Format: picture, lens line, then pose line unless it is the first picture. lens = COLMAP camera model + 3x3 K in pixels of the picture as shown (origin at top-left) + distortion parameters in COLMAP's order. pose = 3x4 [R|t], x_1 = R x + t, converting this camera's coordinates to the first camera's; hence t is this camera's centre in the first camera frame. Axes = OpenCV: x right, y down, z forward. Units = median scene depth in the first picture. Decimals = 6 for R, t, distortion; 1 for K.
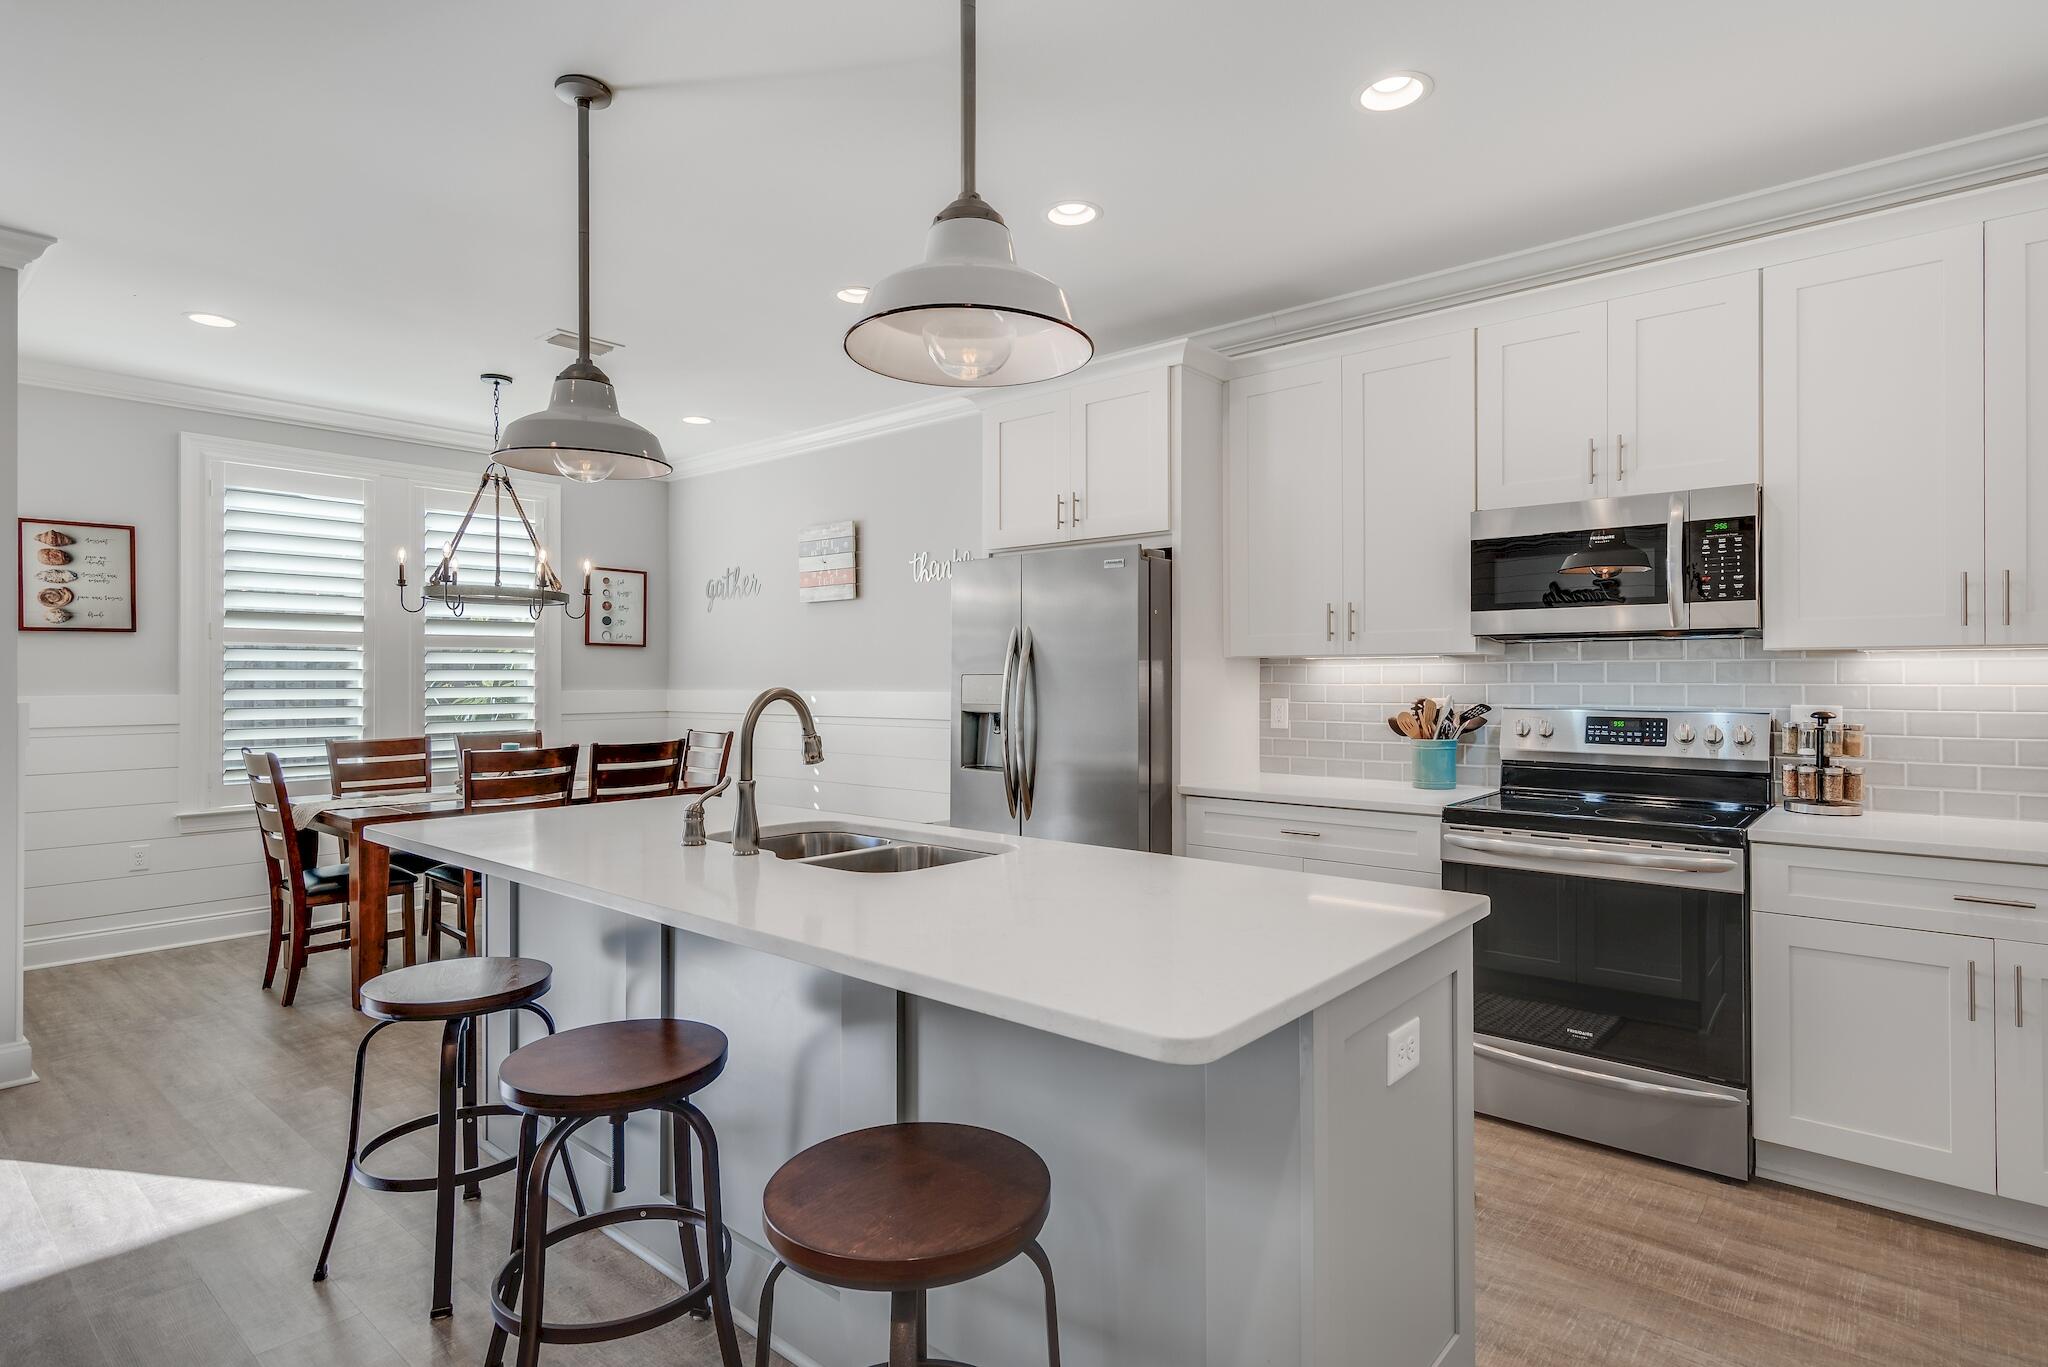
lens RADIAL K [[1018.3, 0, 1023.3], [0, 1018.3, 673.4], [0, 0, 1]] dist [0.000610, -0.001022]
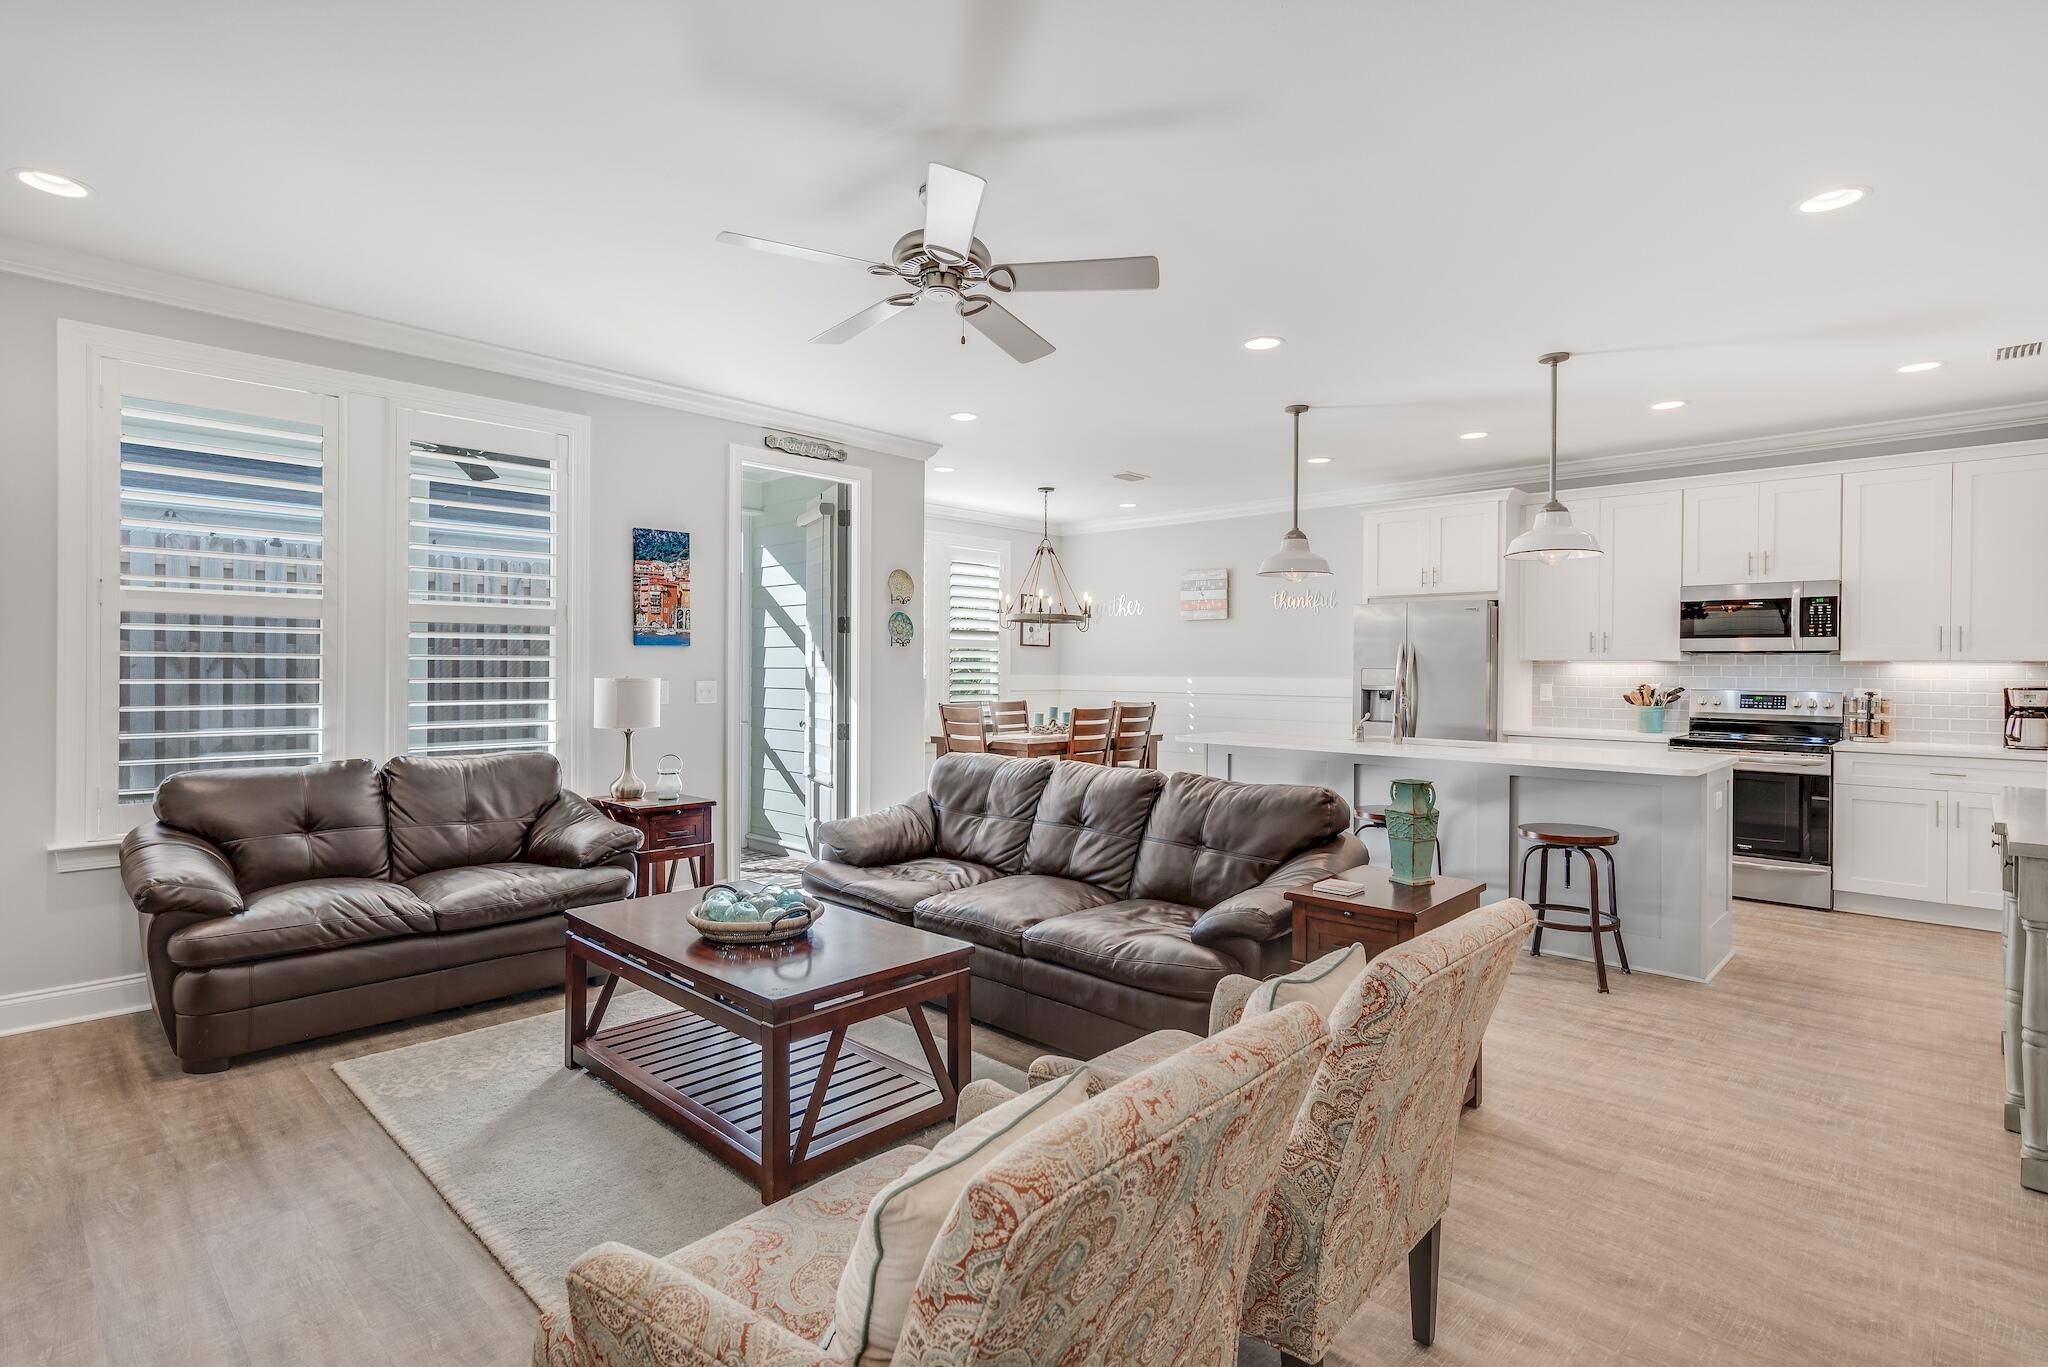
lens RADIAL K [[977.8, 0, 1017.2], [0, 977.8, 670.0], [0, 0, 1]] dist [0.000651, 0.000035]
pose [[0.998342, 0.009499, -0.056778, -0.699586], [-0.009138, 0.999936, 0.006607, -0.002494], [0.056837, -0.006077, 0.998365, -0.909035]]
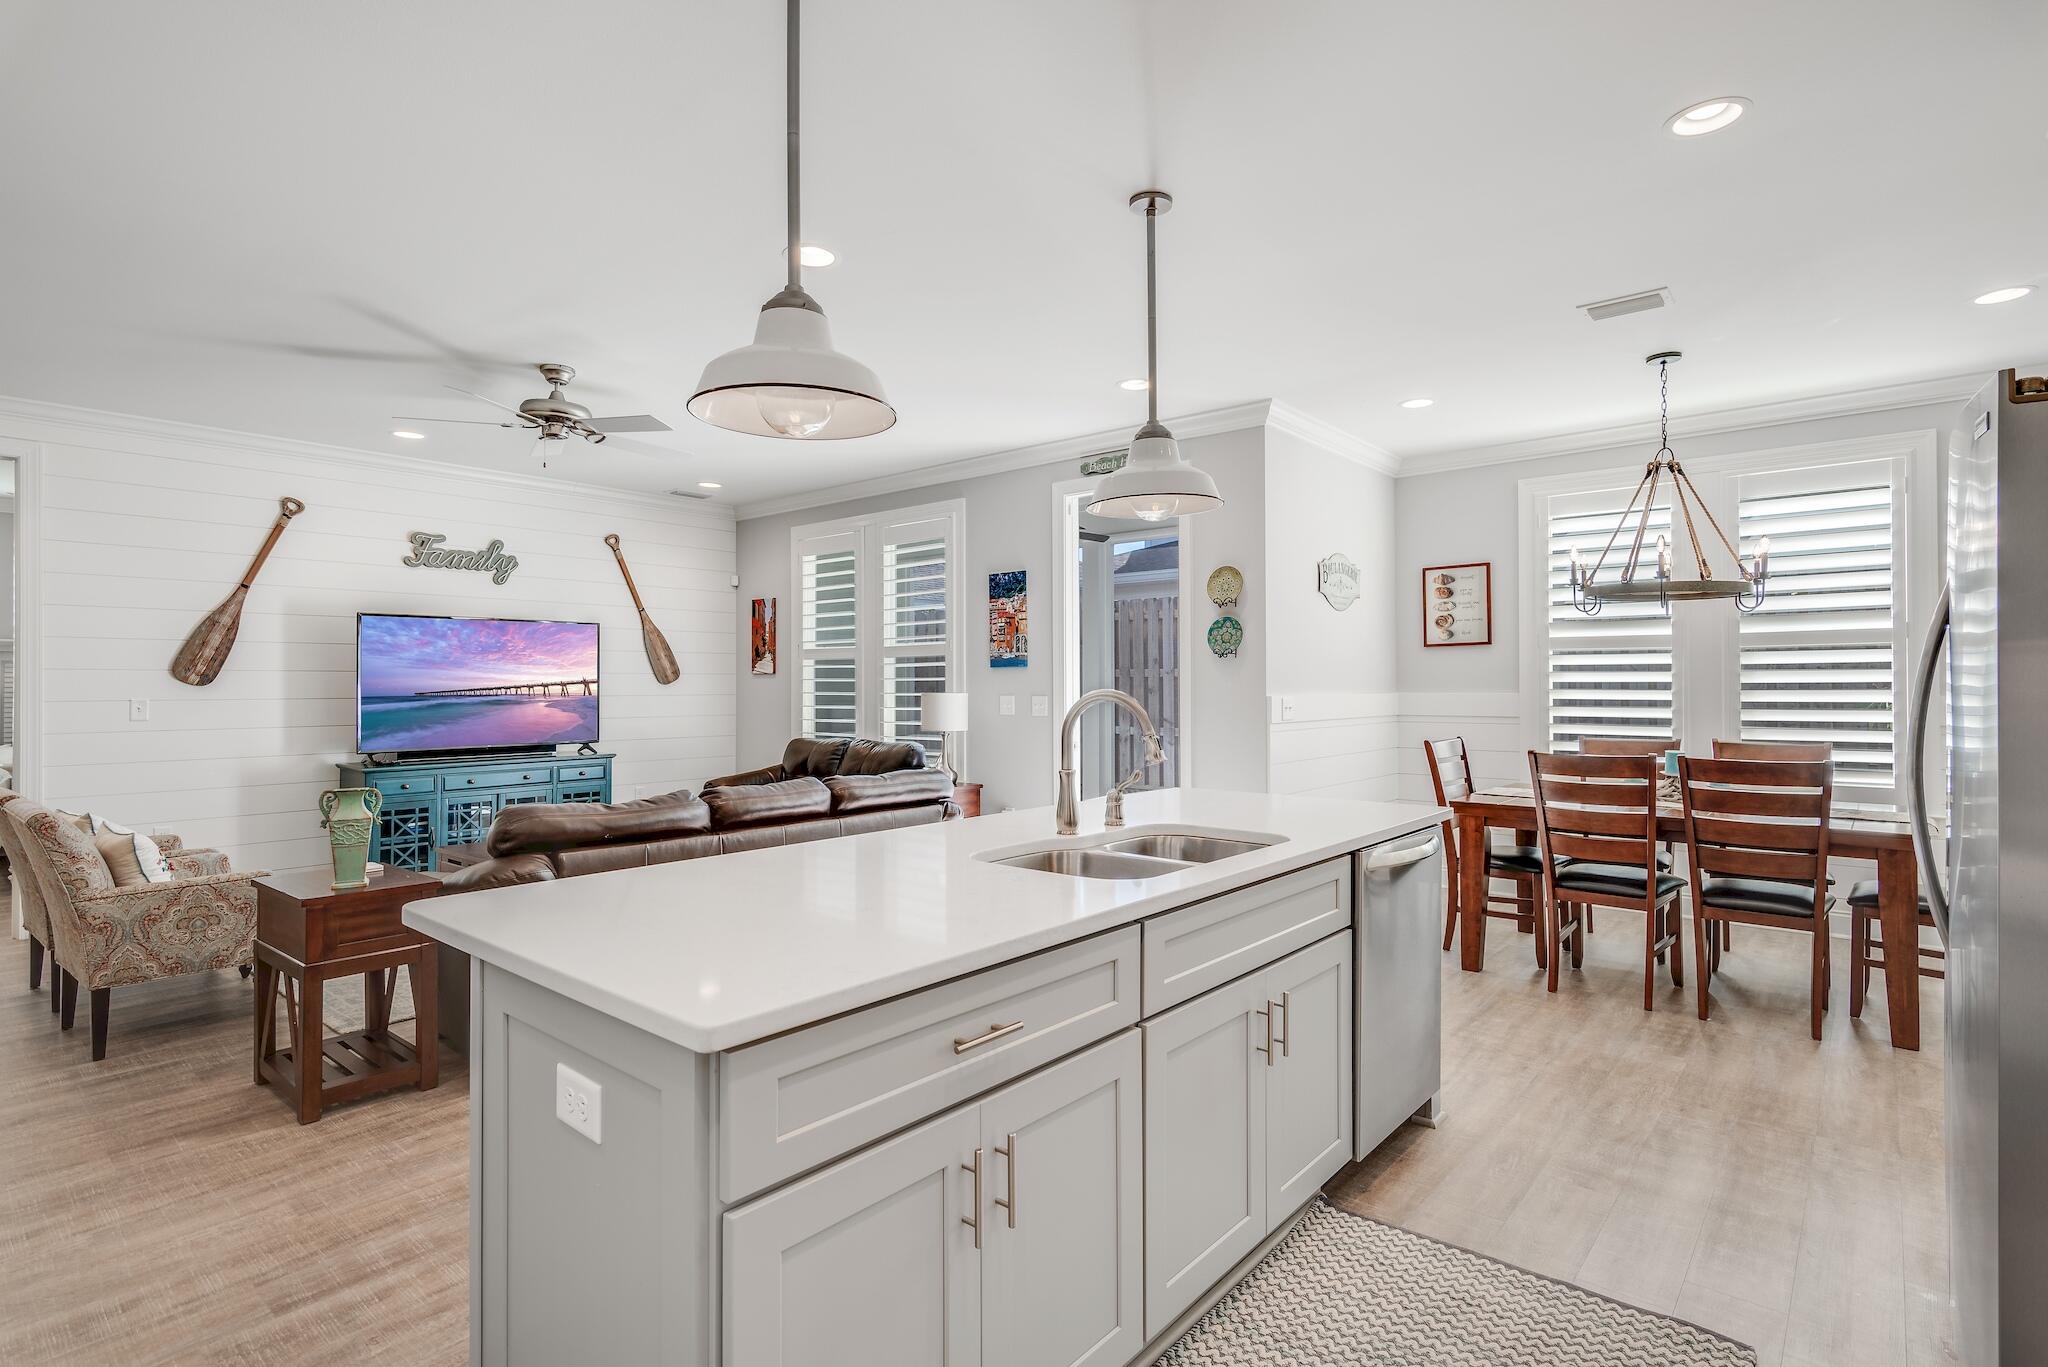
lens RADIAL K [[1013.4, 0, 1073.5], [0, 1013.4, 679.3], [0, 0, 1]] dist [0.001990, 0.000170]
pose [[0.028839, -0.001588, -0.999583, 0.599112], [0.007994, 0.999967, -0.001358, 0.001858], [0.999552, -0.007952, 0.028851, 0.661956]]
